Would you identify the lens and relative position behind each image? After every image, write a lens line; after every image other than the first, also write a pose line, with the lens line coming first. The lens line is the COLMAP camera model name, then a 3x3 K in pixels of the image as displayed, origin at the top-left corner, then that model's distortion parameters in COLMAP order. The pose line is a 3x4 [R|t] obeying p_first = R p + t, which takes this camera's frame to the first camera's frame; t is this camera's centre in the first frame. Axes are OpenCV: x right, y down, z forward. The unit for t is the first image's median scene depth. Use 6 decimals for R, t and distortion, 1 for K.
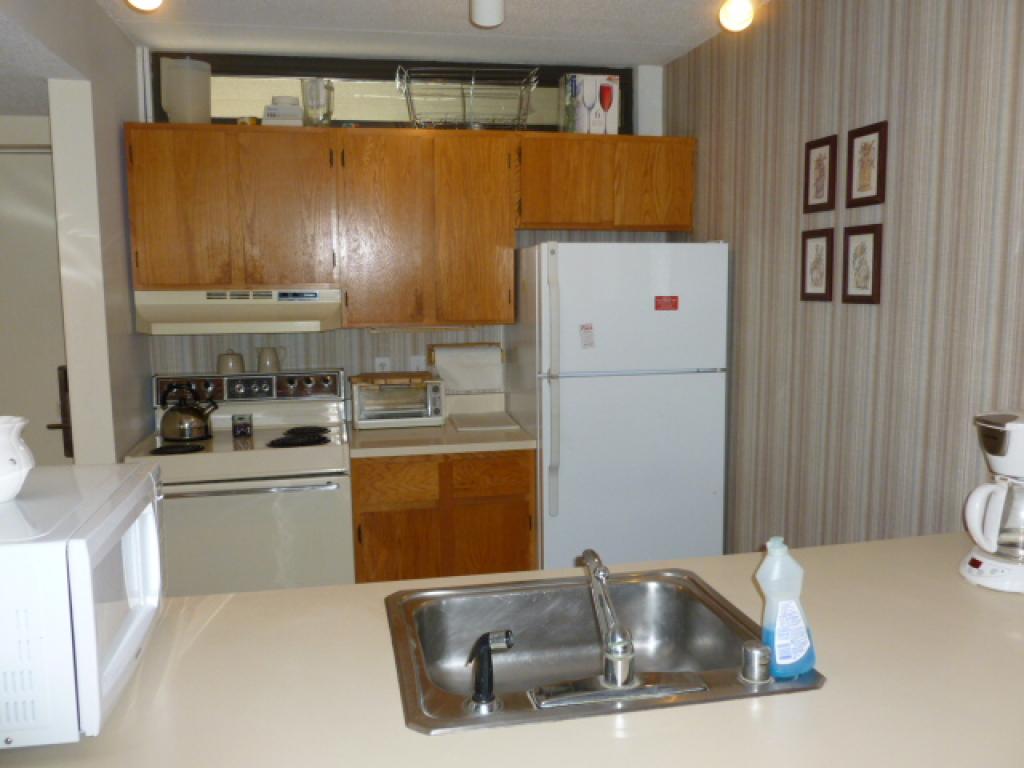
lens RADIAL K [[940.8, 0, 512.0], [0, 940.8, 384.0], [0, 0, 1]] dist [0.000902, 0.004986]
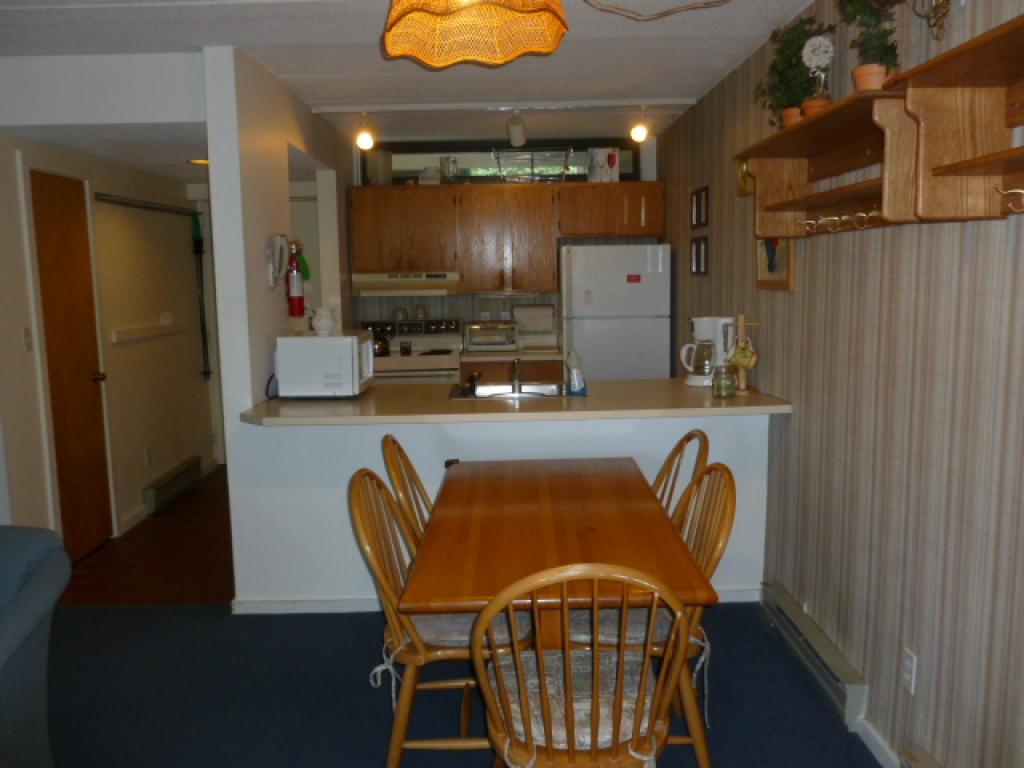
lens RADIAL K [[879.2, 0, 512.0], [0, 879.2, 384.0], [0, 0, 1]] dist [-0.008793, 0.003539]
pose [[0.985444, 0.014976, -0.169338, 0.205605], [-0.012751, 0.999818, 0.014216, 0.087636], [0.169520, -0.011850, 0.985455, -0.646312]]
